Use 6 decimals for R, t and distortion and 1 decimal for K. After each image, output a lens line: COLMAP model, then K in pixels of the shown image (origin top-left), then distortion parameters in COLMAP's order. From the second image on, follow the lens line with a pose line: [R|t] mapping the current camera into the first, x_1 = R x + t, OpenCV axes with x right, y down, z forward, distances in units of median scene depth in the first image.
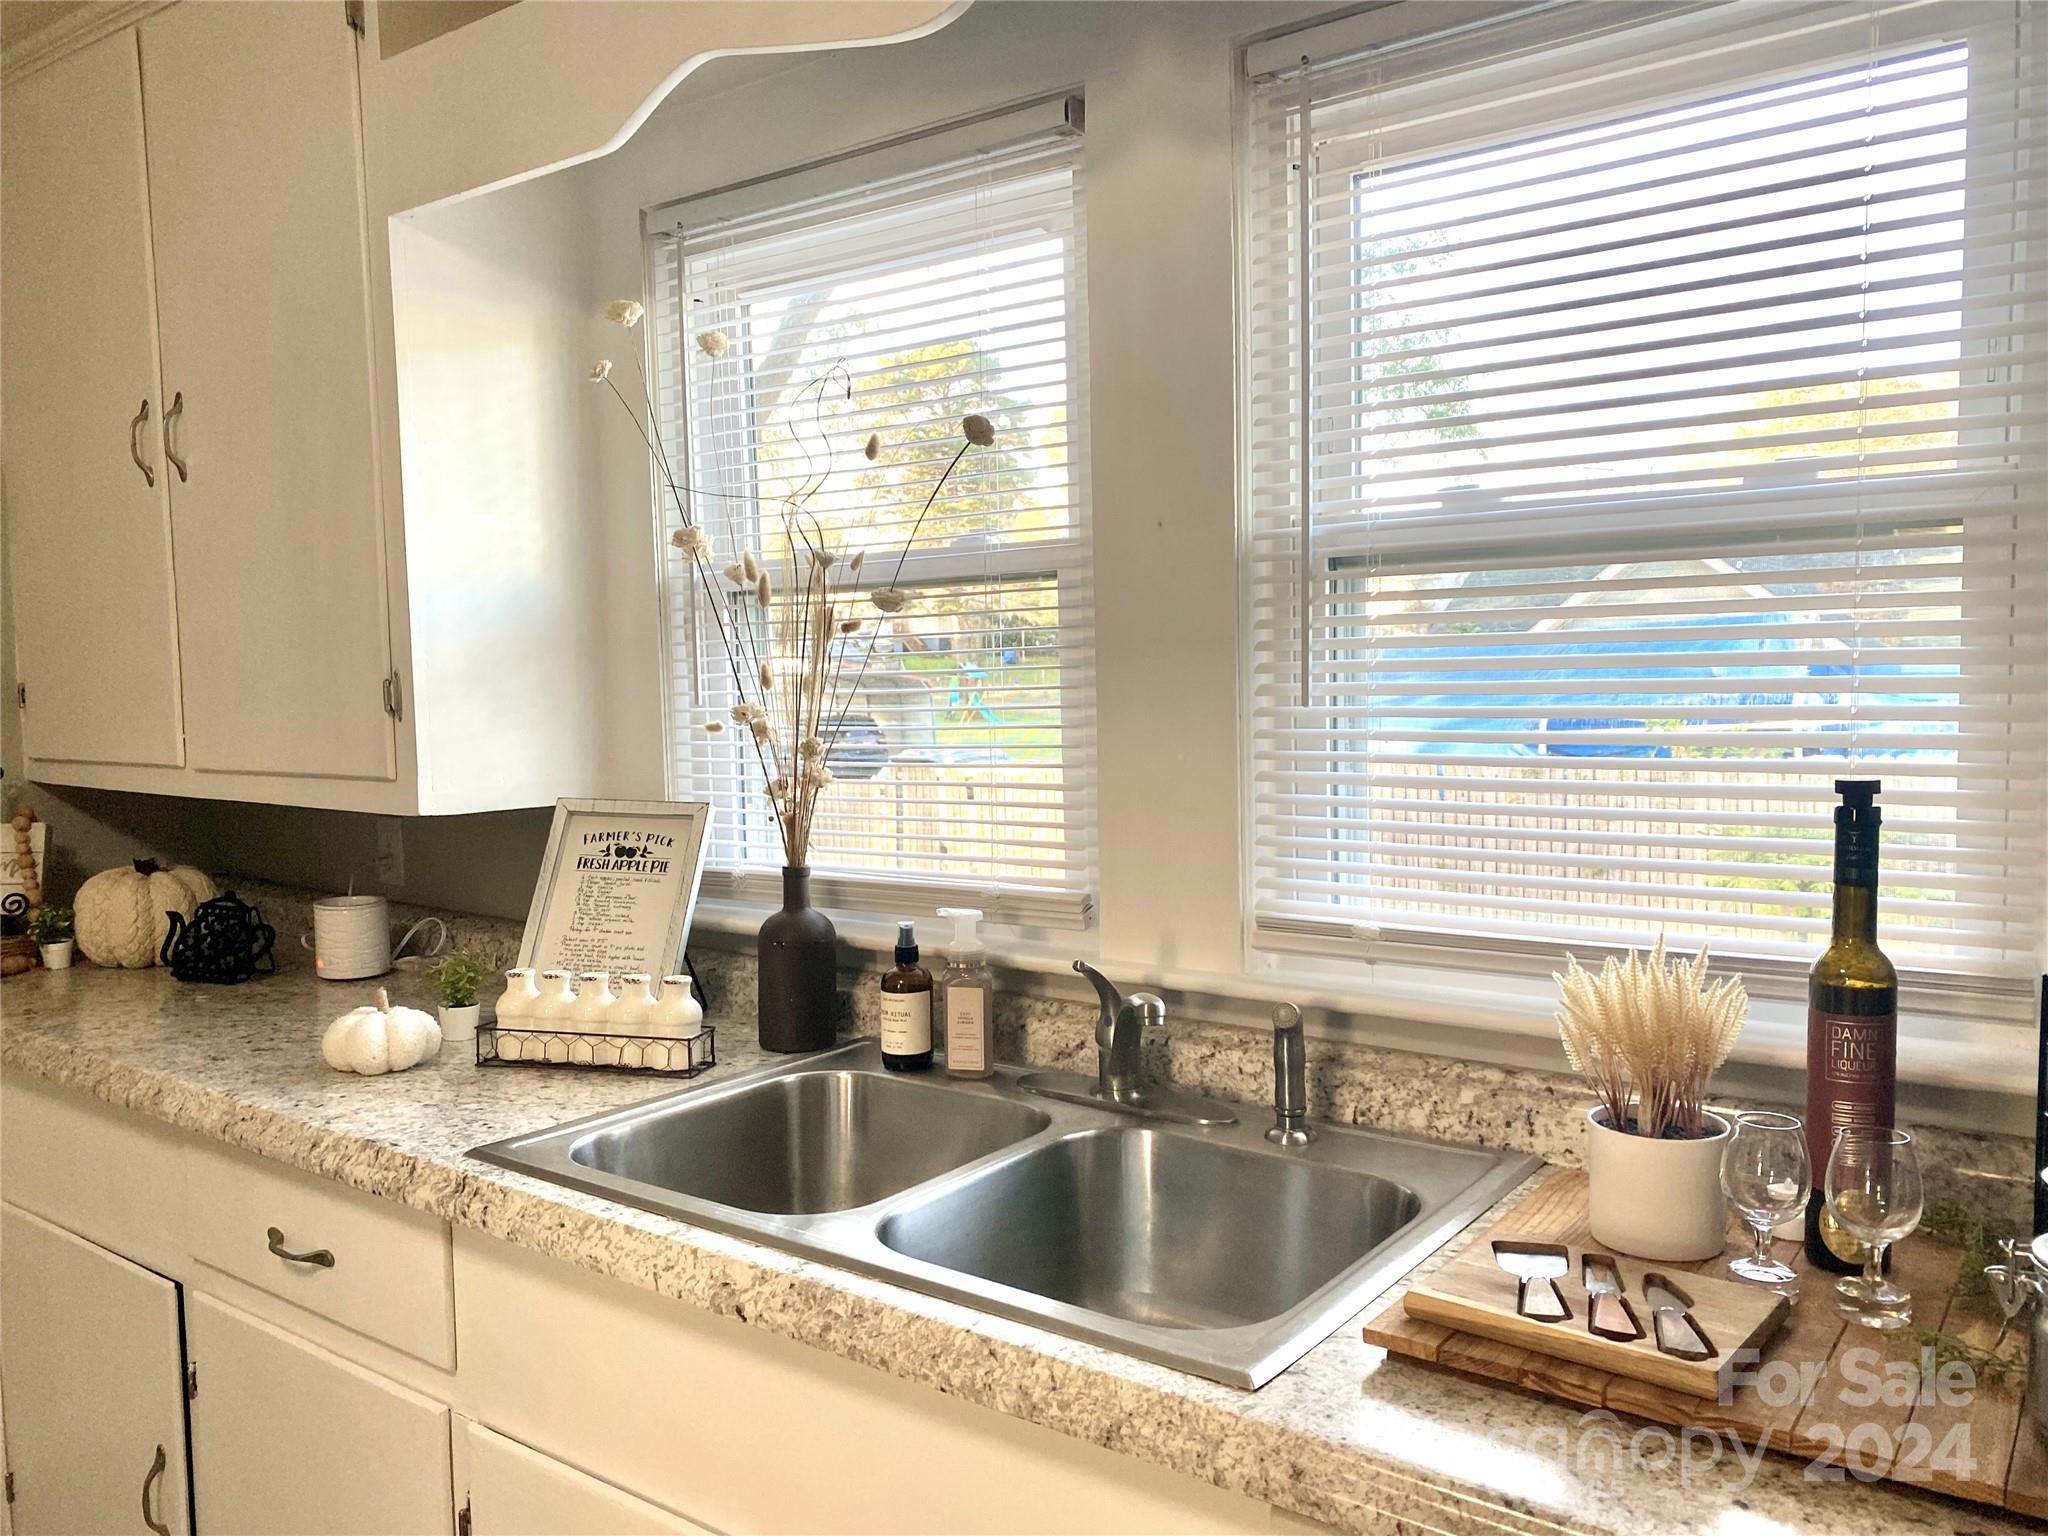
lens RADIAL K [[1543.9, 0, 1030.4], [0, 1543.9, 780.5], [0, 0, 1]] dist [0.021102, -0.030330]
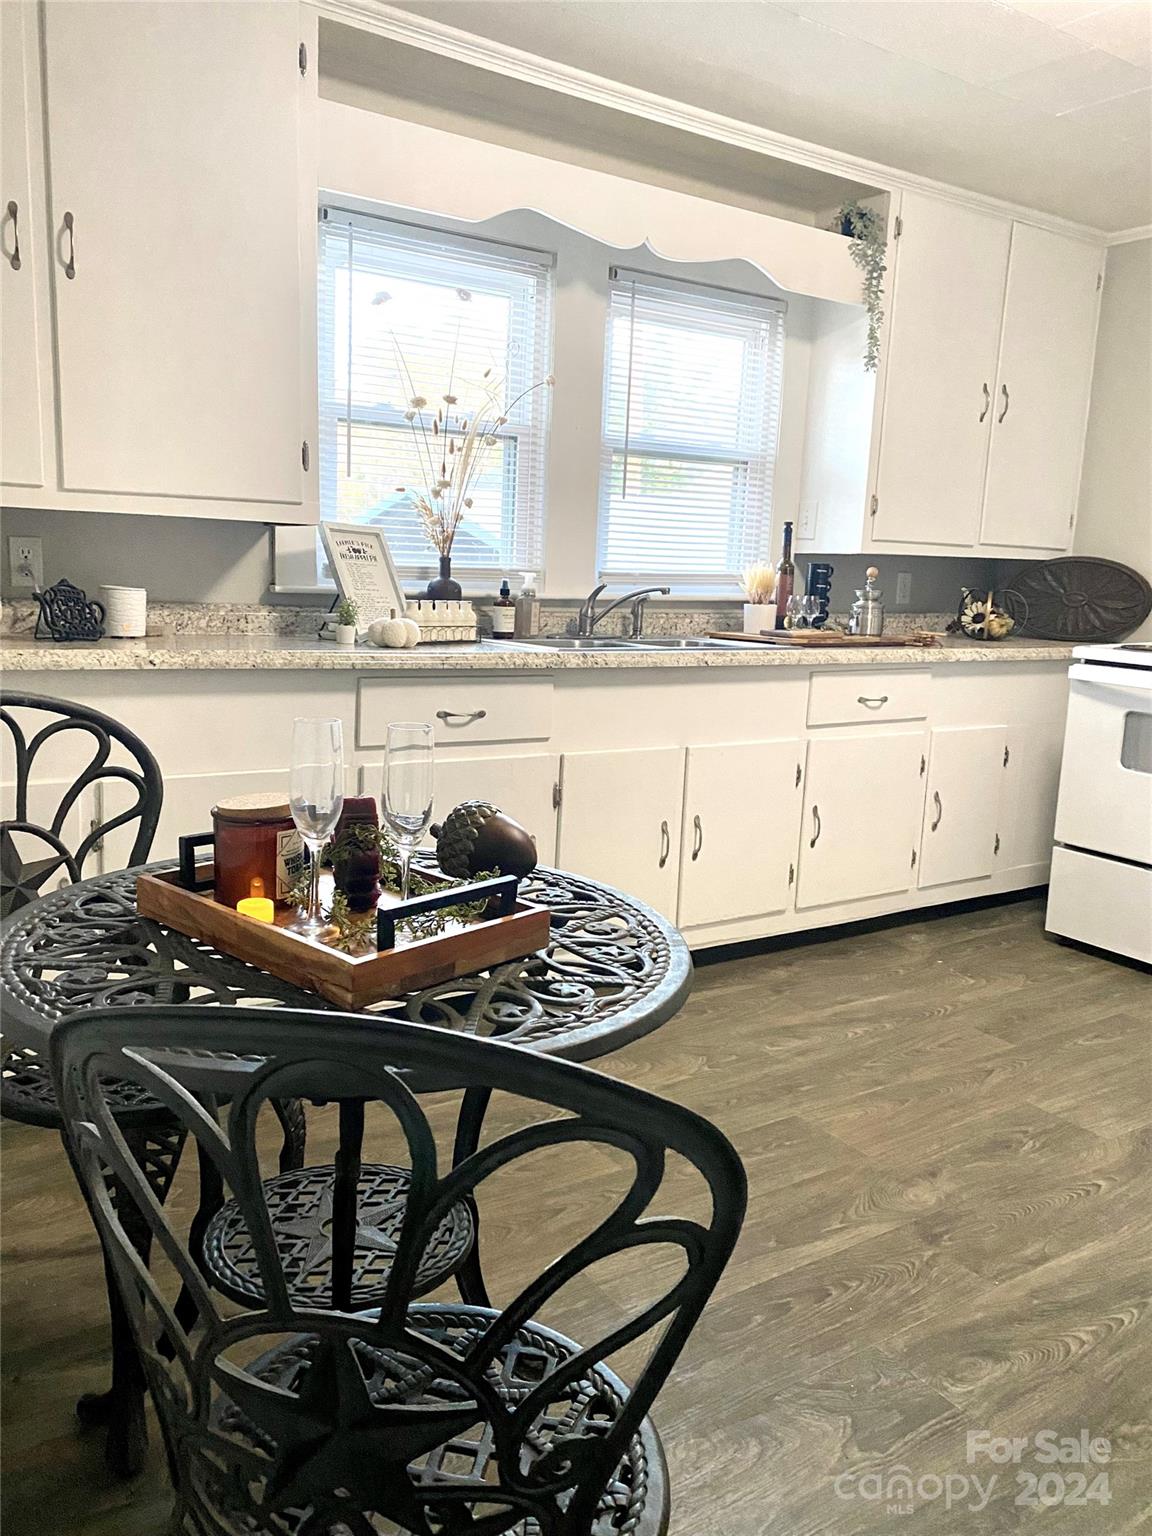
lens RADIAL K [[1157.9, 0, 575.7], [0, 1157.9, 765.7], [0, 0, 1]] dist [0.021102, -0.030330]
pose [[0.371479, -0.130935, 0.919162, -1.560627], [0.015841, 0.990756, 0.134732, 0.123640], [-0.928306, -0.035490, 0.370119, 0.181330]]
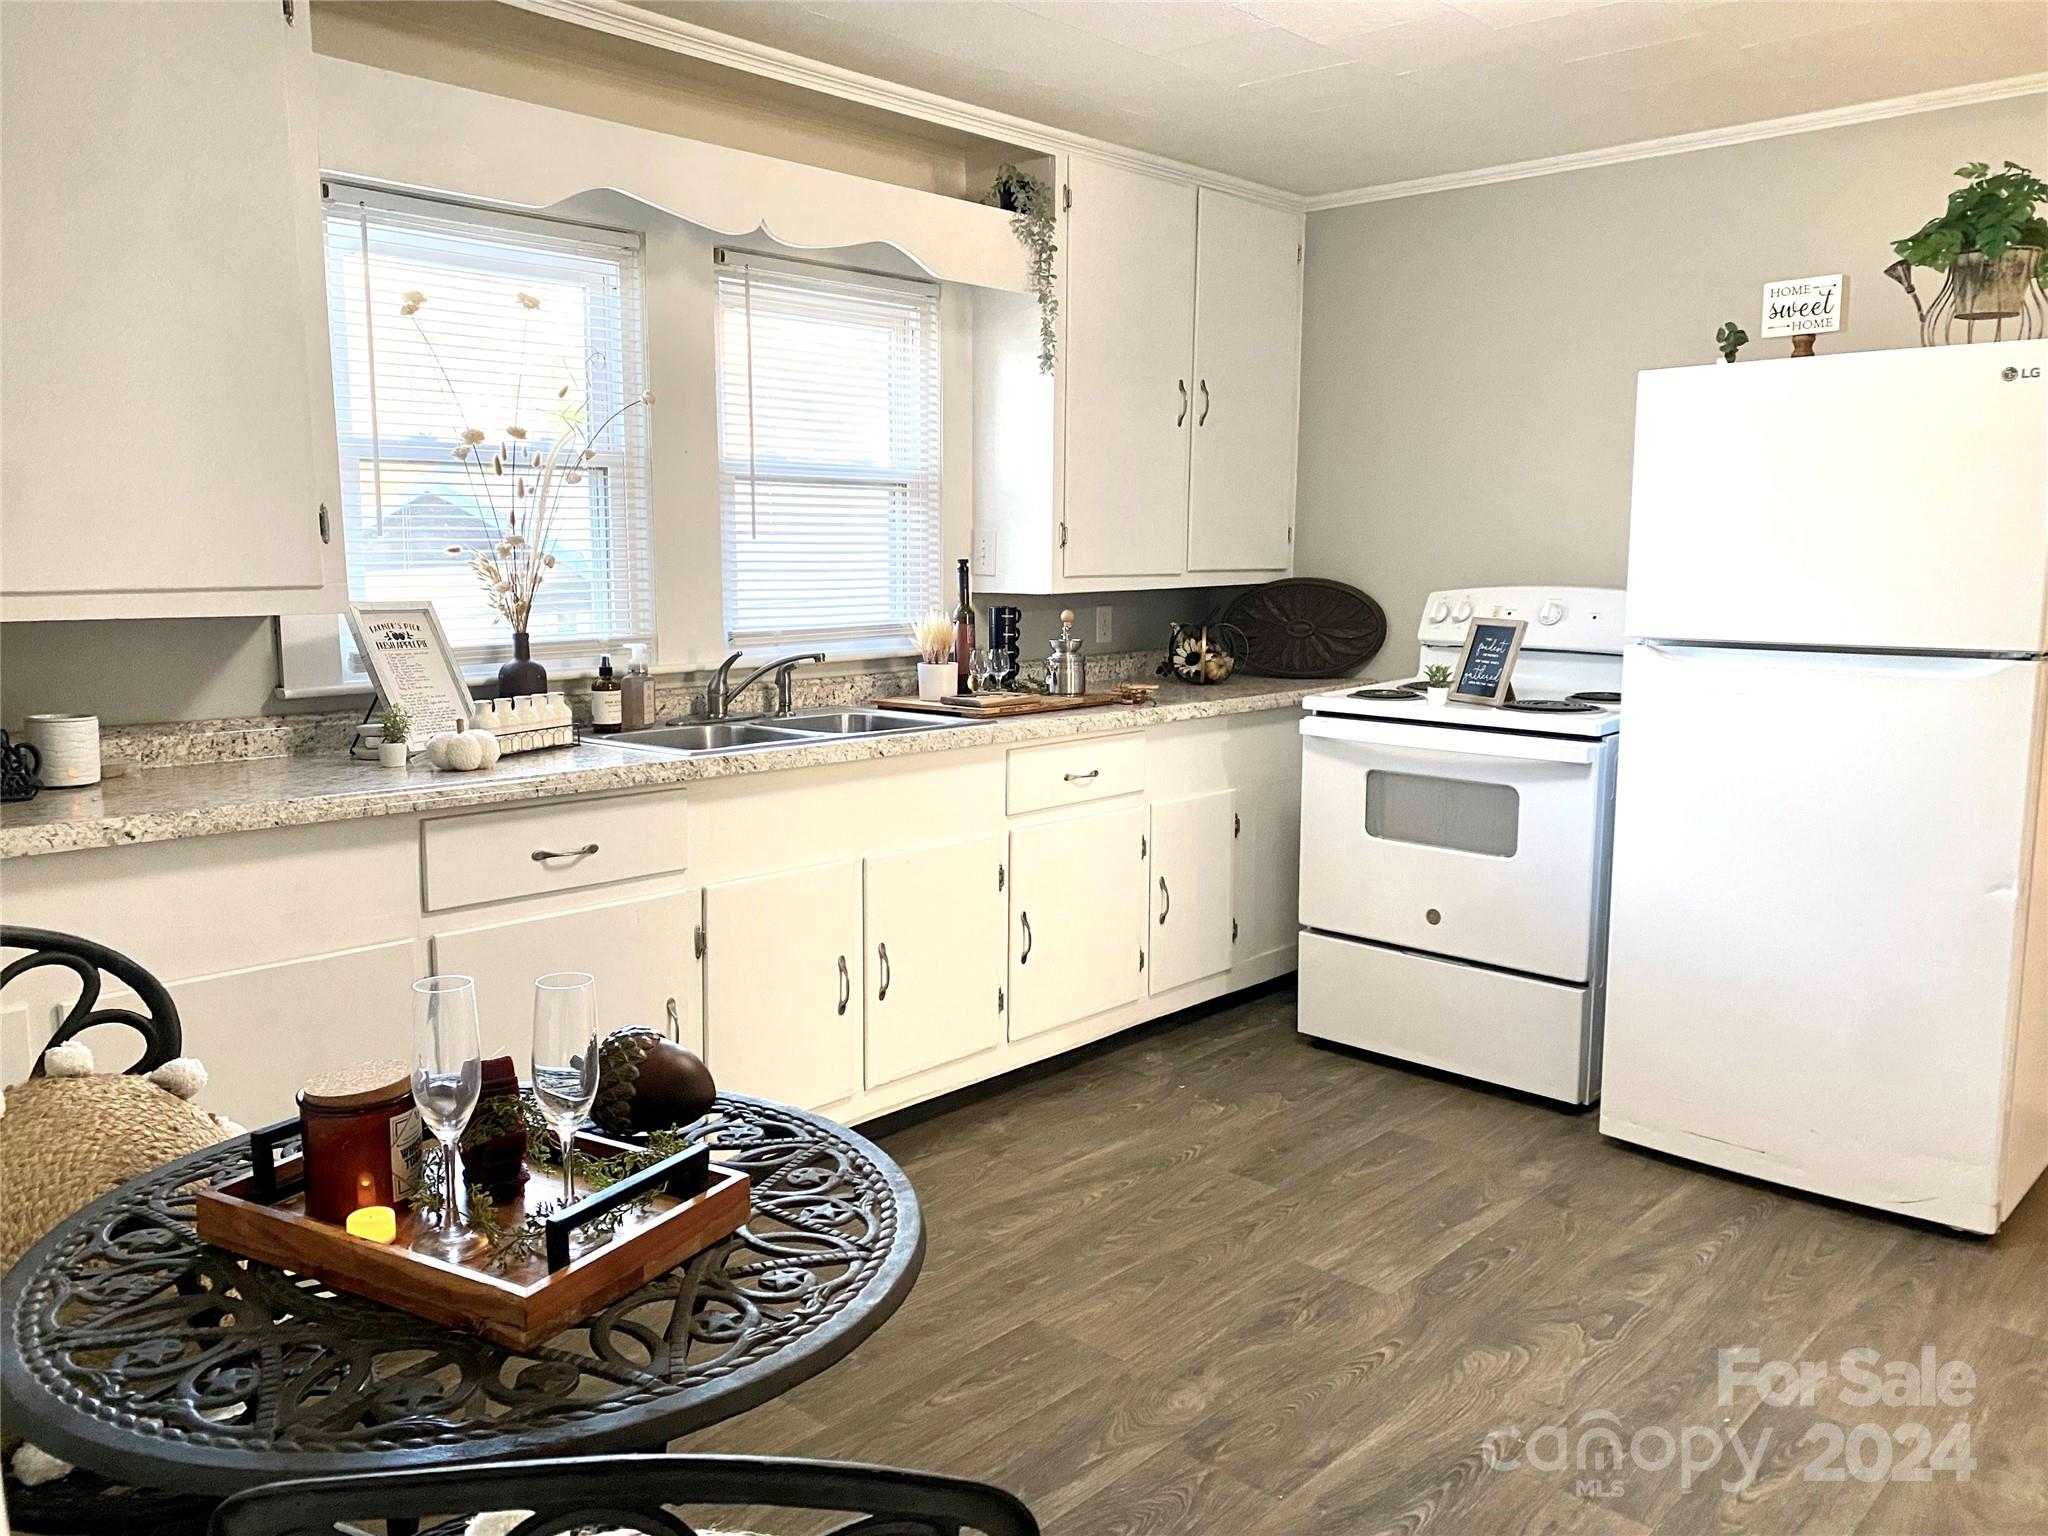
lens RADIAL K [[1543.9, 0, 1040.0], [0, 1543.9, 763.0], [0, 0, 1]] dist [0.021102, -0.030330]
pose [[0.141172, -0.129810, 0.981438, -1.642587], [0.057860, 0.990753, 0.122720, 0.020340], [-0.988293, 0.039461, 0.147377, 0.184901]]
